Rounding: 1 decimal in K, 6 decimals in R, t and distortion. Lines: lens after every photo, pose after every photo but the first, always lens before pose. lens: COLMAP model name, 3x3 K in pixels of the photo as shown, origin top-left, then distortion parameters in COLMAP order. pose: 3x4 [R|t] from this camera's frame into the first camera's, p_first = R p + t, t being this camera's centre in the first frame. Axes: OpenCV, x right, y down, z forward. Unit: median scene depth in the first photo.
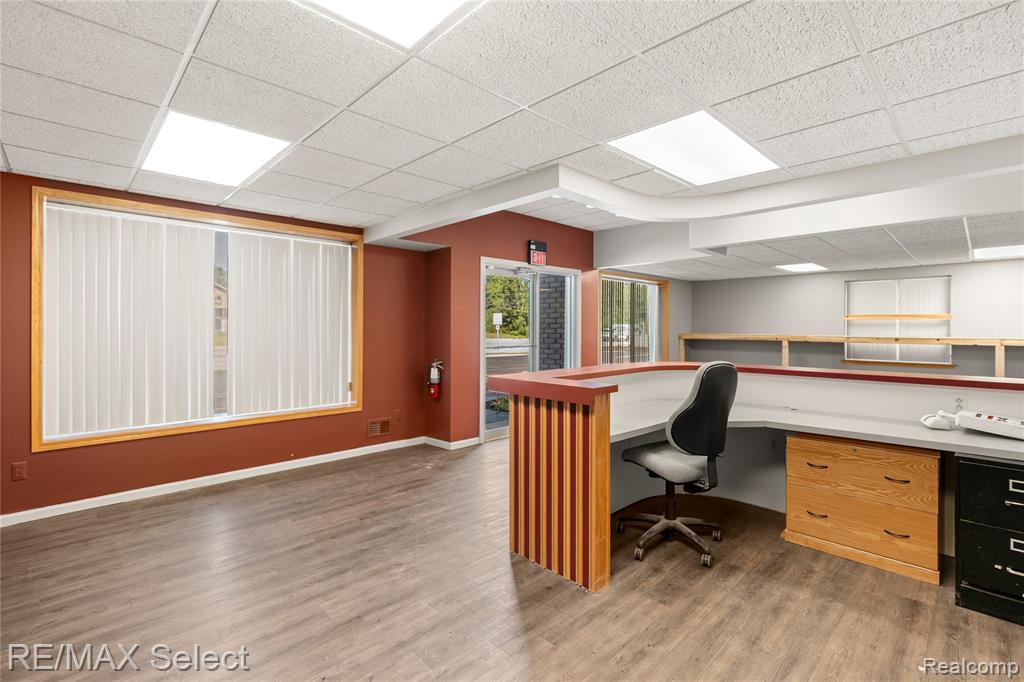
lens RADIAL K [[462.3, 0, 516.0], [0, 462.3, 331.3], [0, 0, 1]] dist [-0.004139, 0.000433]
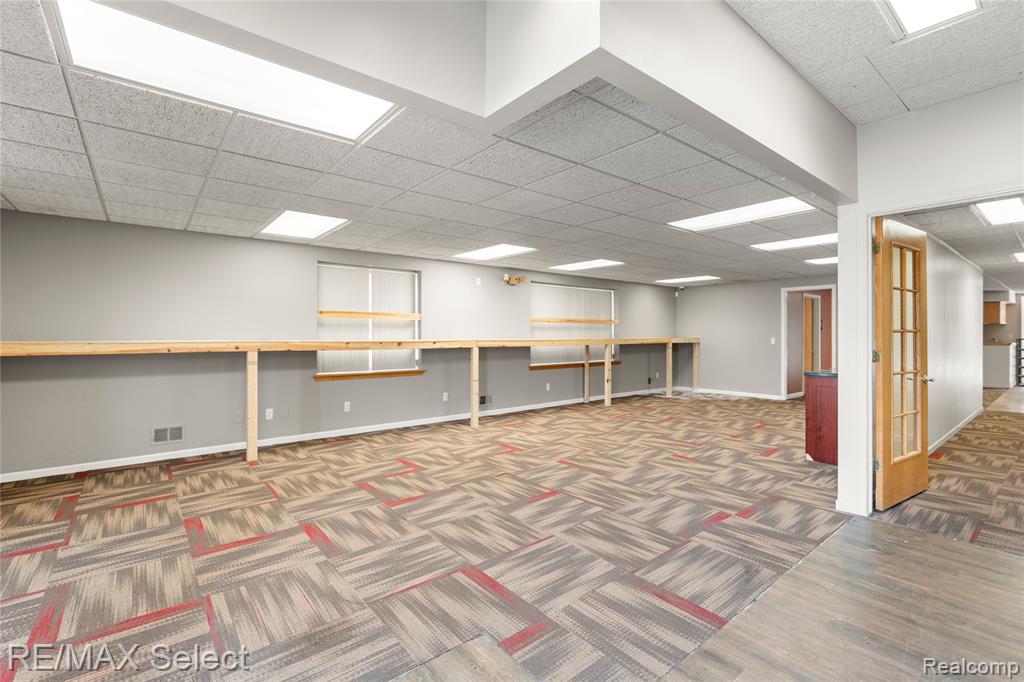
lens RADIAL K [[462.3, 0, 516.0], [0, 462.3, 331.3], [0, 0, 1]] dist [-0.004139, 0.000433]
pose [[0.083033, 0.002883, 0.996543, 0.066472], [0.006927, 0.999970, -0.003470, 0.001005], [-0.996523, 0.007191, 0.083011, 0.834590]]
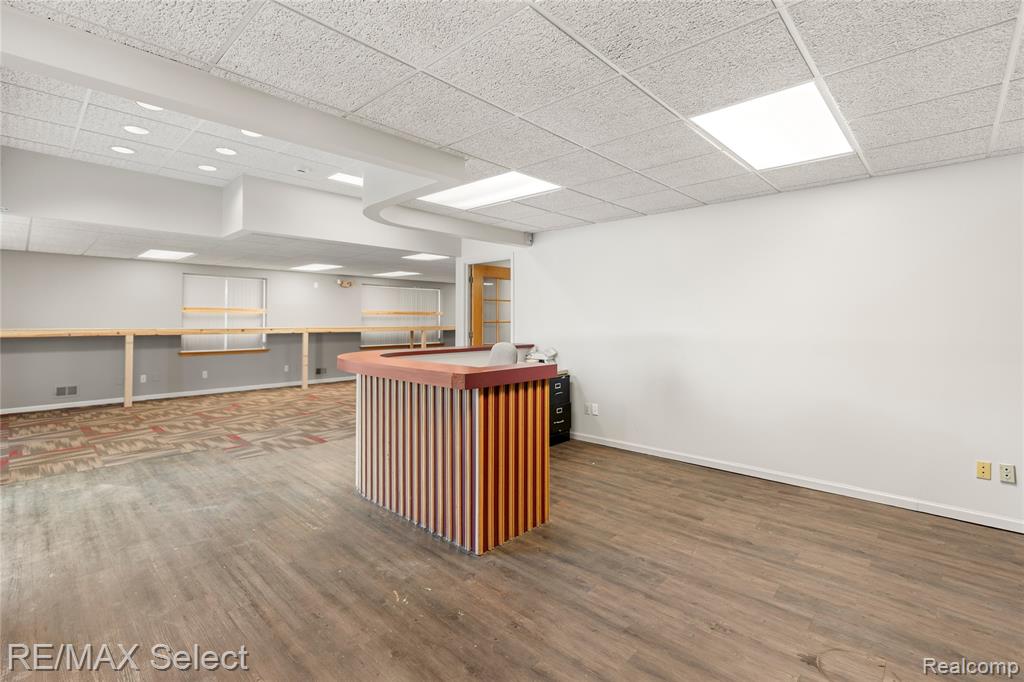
lens RADIAL K [[474.4, 0, 518.8], [0, 474.4, 310.8], [0, 0, 1]] dist [-0.002106, 0.000119]
pose [[-0.052173, 0.019535, 0.998447, -0.437649], [0.009208, 0.999776, -0.019080, -0.001647], [-0.998596, 0.008198, -0.052341, 0.427153]]
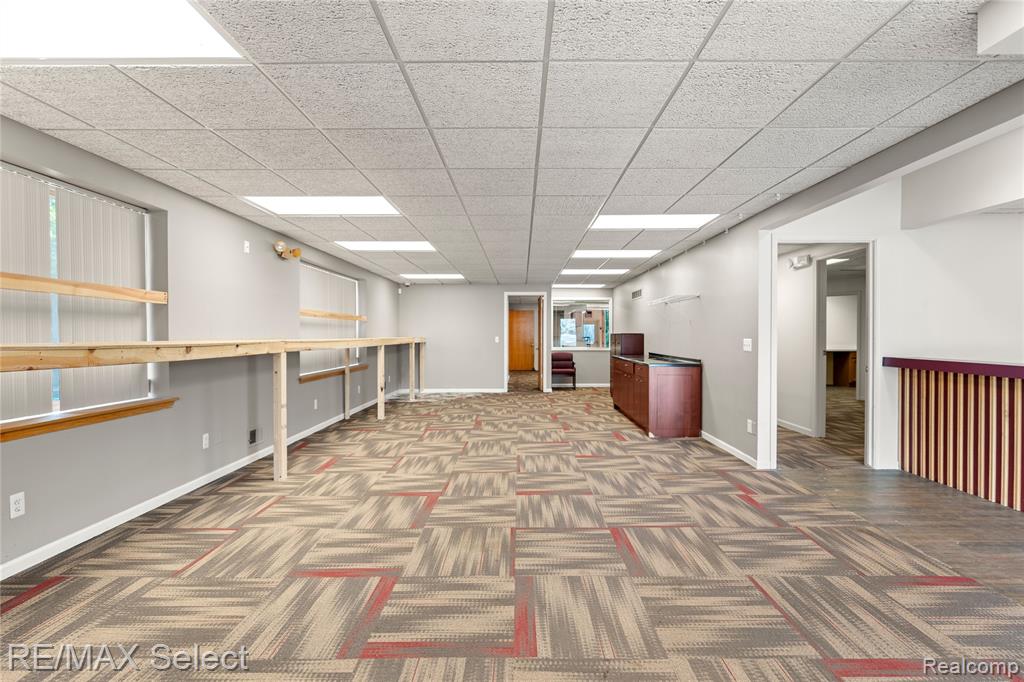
lens RADIAL K [[462.3, 0, 516.0], [0, 462.3, 331.3], [0, 0, 1]] dist [-0.004139, 0.000433]
pose [[-0.713108, 0.003549, 0.701045, 0.394914], [0.004169, 0.999991, -0.000821, 0.005199], [-0.701042, 0.002337, -0.713116, 1.225989]]
